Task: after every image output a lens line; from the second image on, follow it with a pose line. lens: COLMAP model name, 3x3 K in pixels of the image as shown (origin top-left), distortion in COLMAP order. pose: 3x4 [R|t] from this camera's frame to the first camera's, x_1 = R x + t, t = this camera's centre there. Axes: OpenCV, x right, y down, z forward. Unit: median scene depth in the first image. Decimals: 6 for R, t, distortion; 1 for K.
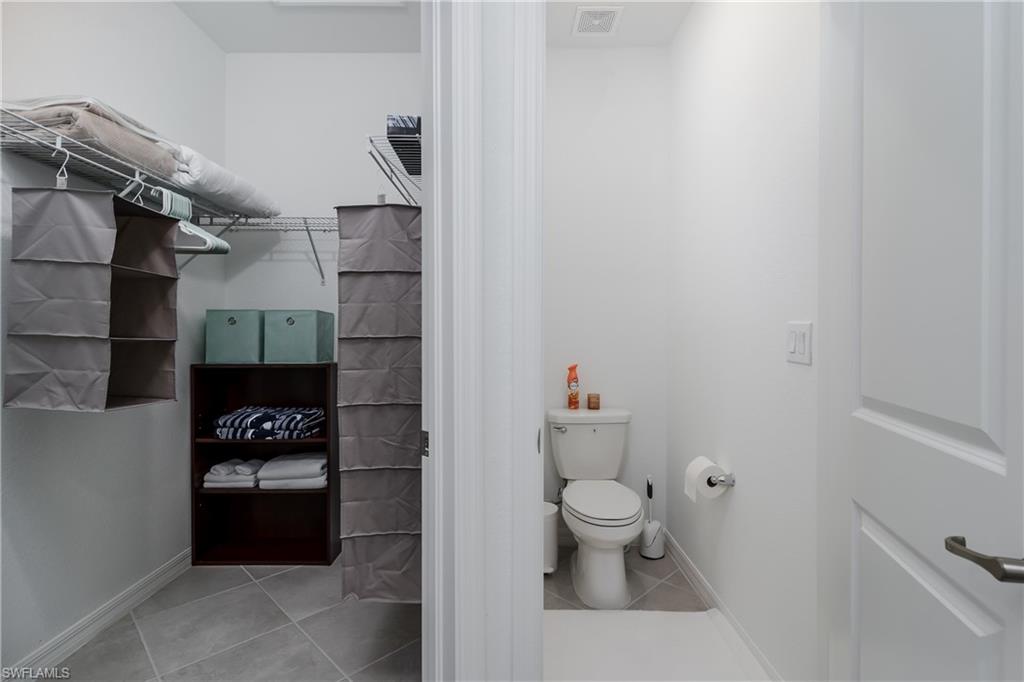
lens RADIAL K [[508.1, 0, 518.3], [0, 508.1, 331.6], [0, 0, 1]] dist [0.001670, 0.001636]
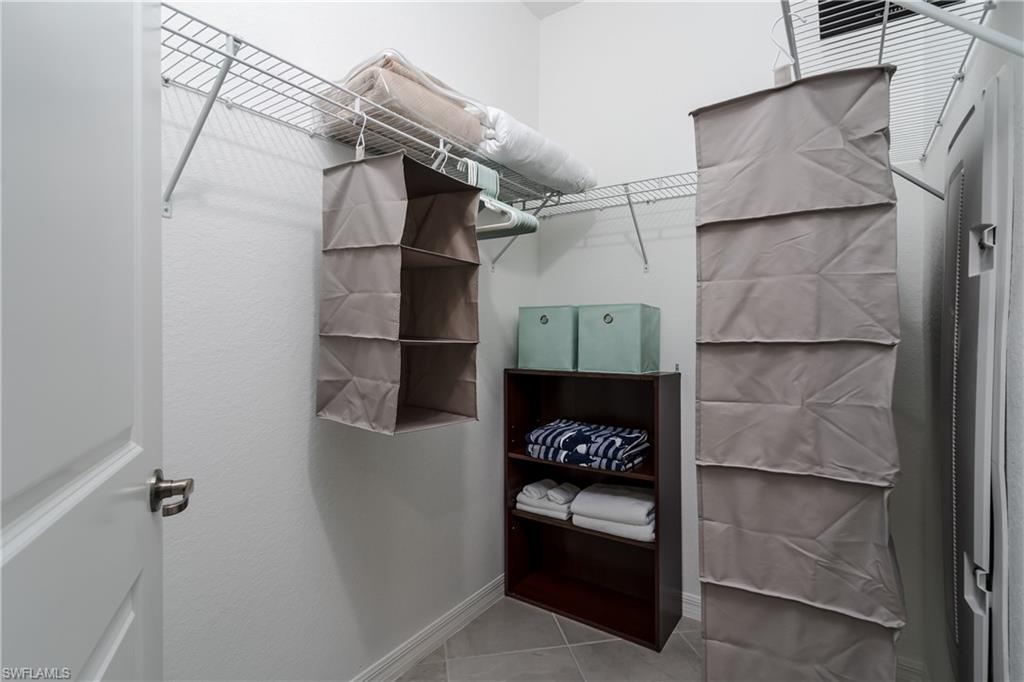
lens RADIAL K [[508.1, 0, 512.2], [0, 508.1, 337.4], [0, 0, 1]] dist [0.001670, 0.001636]
pose [[0.829611, 0.005086, -0.558318, -0.189337], [0.000739, 0.999948, 0.010206, 0.000301], [0.558341, -0.008880, 0.829564, 0.378327]]
